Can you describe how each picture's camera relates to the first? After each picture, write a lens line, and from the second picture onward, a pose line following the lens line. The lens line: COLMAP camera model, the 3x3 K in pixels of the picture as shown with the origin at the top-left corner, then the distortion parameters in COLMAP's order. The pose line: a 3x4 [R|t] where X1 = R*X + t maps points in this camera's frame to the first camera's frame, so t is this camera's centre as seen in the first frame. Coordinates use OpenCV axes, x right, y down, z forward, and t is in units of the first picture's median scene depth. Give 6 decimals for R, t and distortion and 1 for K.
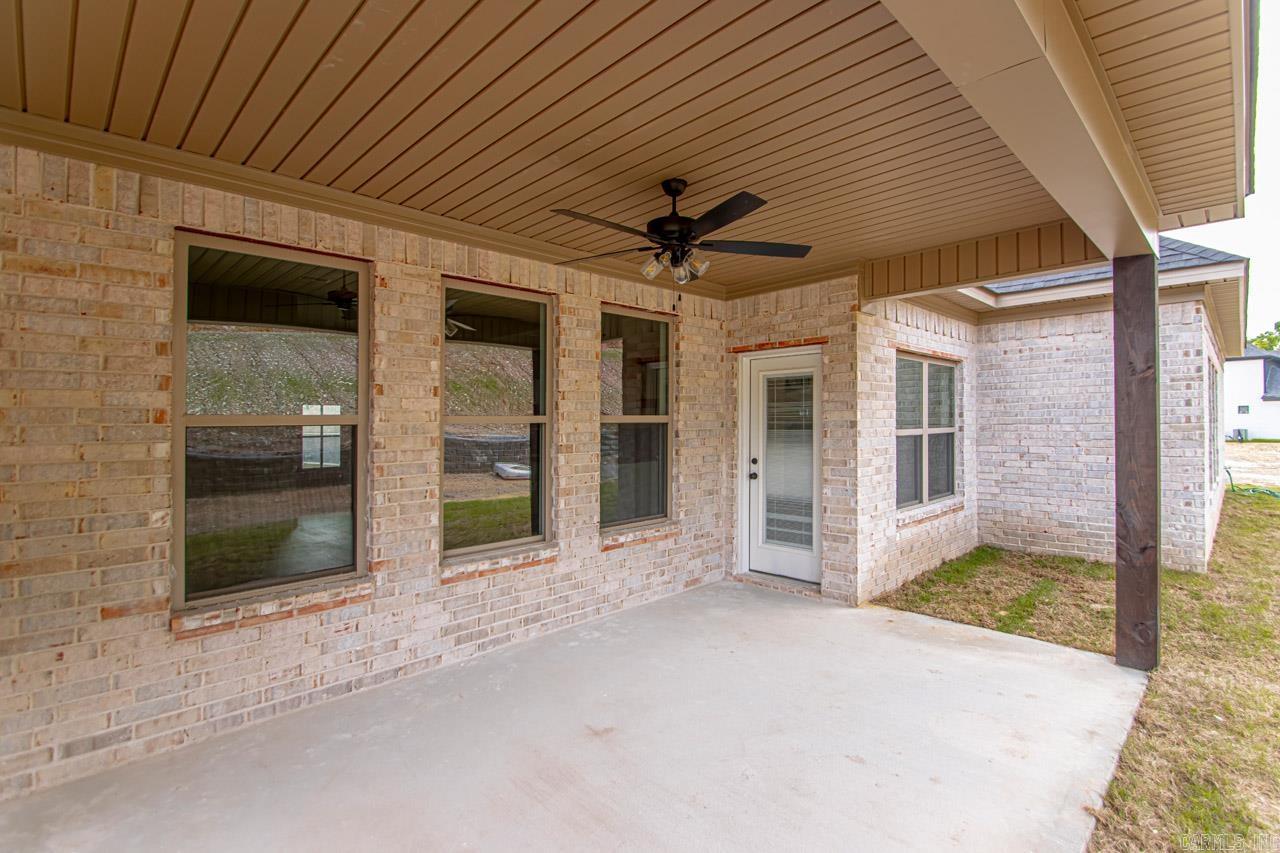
lens RADIAL K [[602.3, 0, 643.7], [0, 602.3, 422.5], [0, 0, 1]] dist [0.007806, -0.006133]
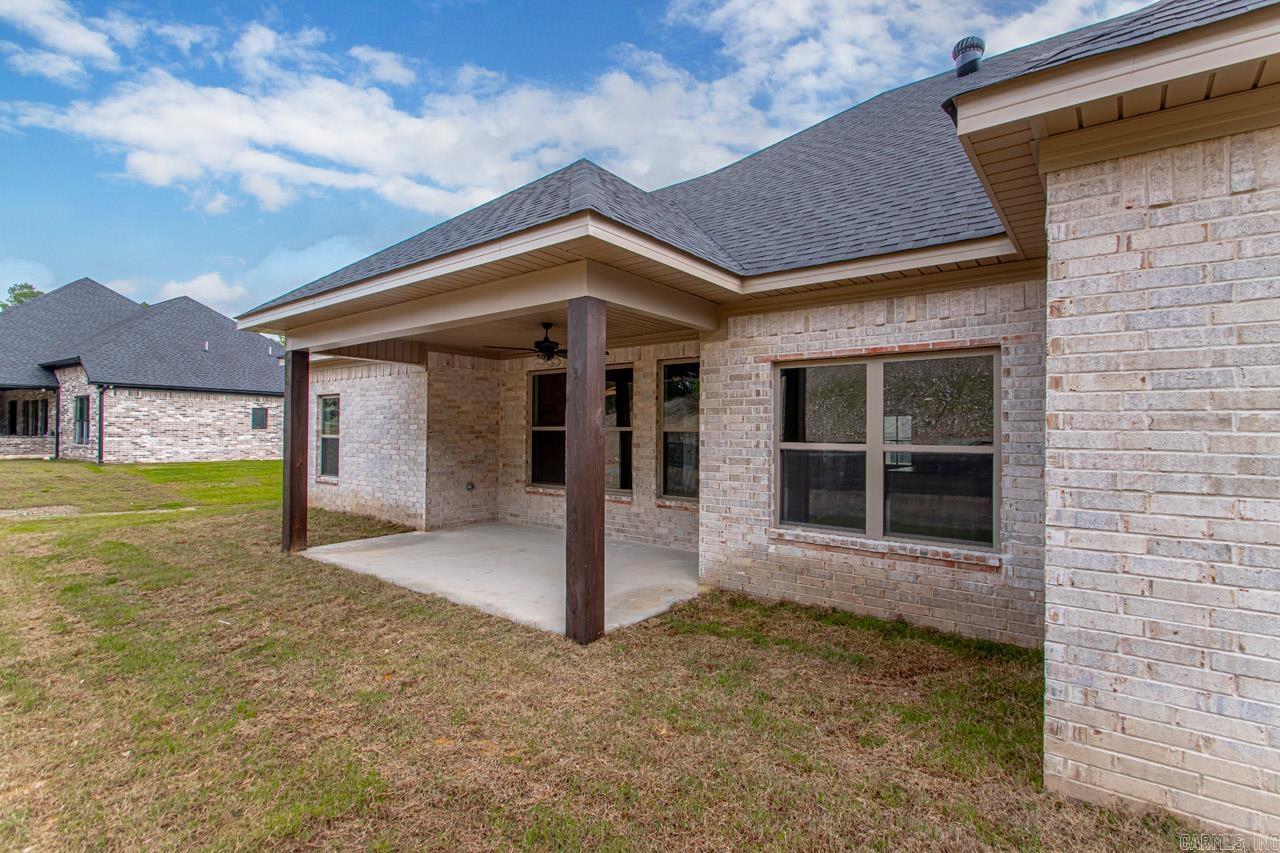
lens RADIAL K [[602.3, 0, 642.7], [0, 602.3, 424.7], [0, 0, 1]] dist [0.007806, -0.006133]
pose [[0.108739, 0.003934, -0.994063, 1.699913], [-0.005273, 0.999980, 0.003380, -0.025168], [0.994056, 0.004874, 0.108757, 0.817778]]
